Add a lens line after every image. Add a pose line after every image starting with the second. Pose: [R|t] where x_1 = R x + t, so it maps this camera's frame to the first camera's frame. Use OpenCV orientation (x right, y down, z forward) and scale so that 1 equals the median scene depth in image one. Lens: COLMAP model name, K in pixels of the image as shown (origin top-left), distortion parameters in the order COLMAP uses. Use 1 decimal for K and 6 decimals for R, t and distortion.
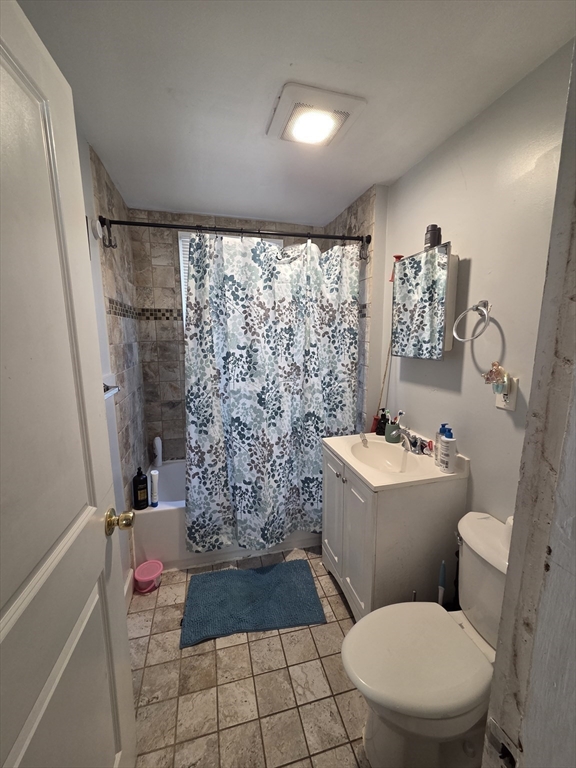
lens RADIAL K [[313.9, 0, 287.9], [0, 313.9, 384.9], [0, 0, 1]] dist [0.002536, 0.000000]
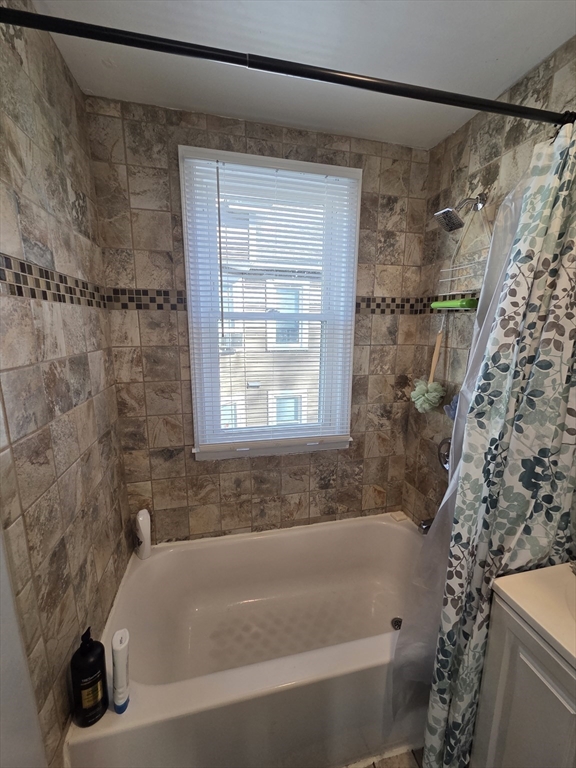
lens RADIAL K [[313.9, 0, 288.7], [0, 313.9, 380.7], [0, 0, 1]] dist [0.002536, 0.000000]
pose [[0.999727, 0.008172, -0.021903, -0.138459], [-0.007976, 0.999927, 0.009022, -0.085681], [0.021975, -0.008845, 0.999719, 0.440247]]
